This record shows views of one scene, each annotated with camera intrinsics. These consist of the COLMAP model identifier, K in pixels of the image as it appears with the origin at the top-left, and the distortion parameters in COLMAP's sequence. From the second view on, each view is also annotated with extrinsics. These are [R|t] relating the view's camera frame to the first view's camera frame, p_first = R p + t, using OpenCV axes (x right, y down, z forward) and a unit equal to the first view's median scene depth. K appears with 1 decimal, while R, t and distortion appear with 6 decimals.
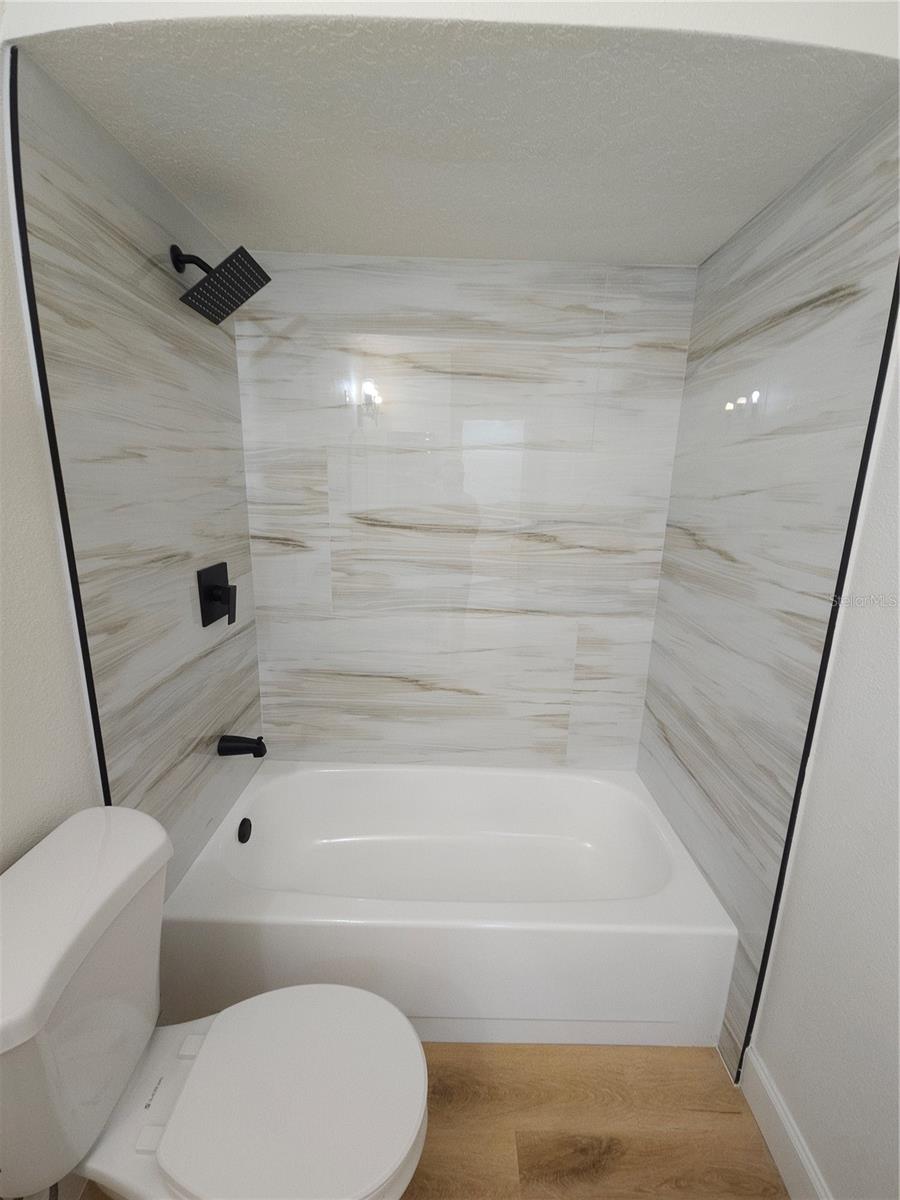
lens RADIAL K [[491.3, 0, 454.9], [0, 491.3, 593.7], [0, 0, 1]] dist [0.004457, -0.000092]
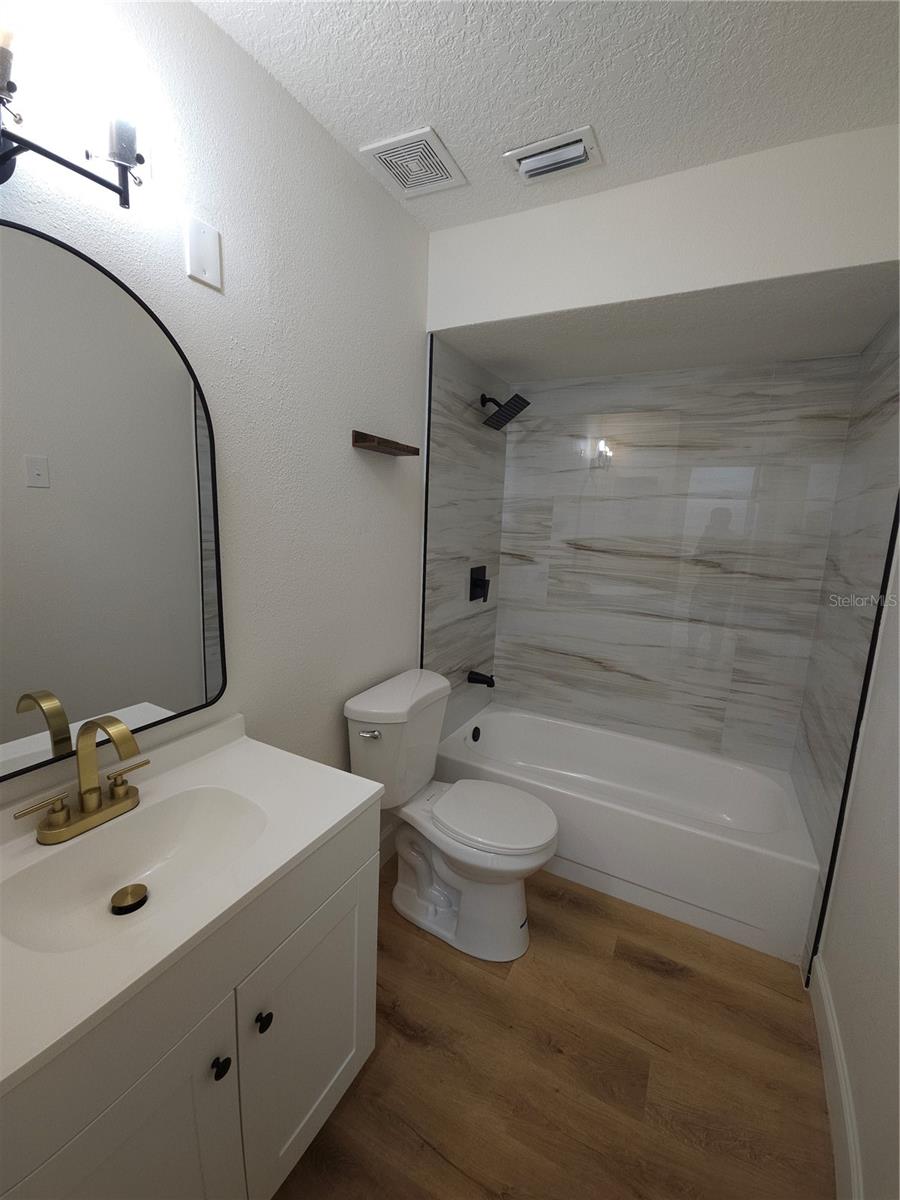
lens RADIAL K [[491.3, 0, 446.4], [0, 491.3, 602.4], [0, 0, 1]] dist [0.004457, -0.000092]
pose [[0.879375, 0.093407, -0.466877, 0.191131], [-0.121805, 0.992072, -0.030940, 0.117308], [0.460286, 0.084076, 0.883781, -0.485019]]
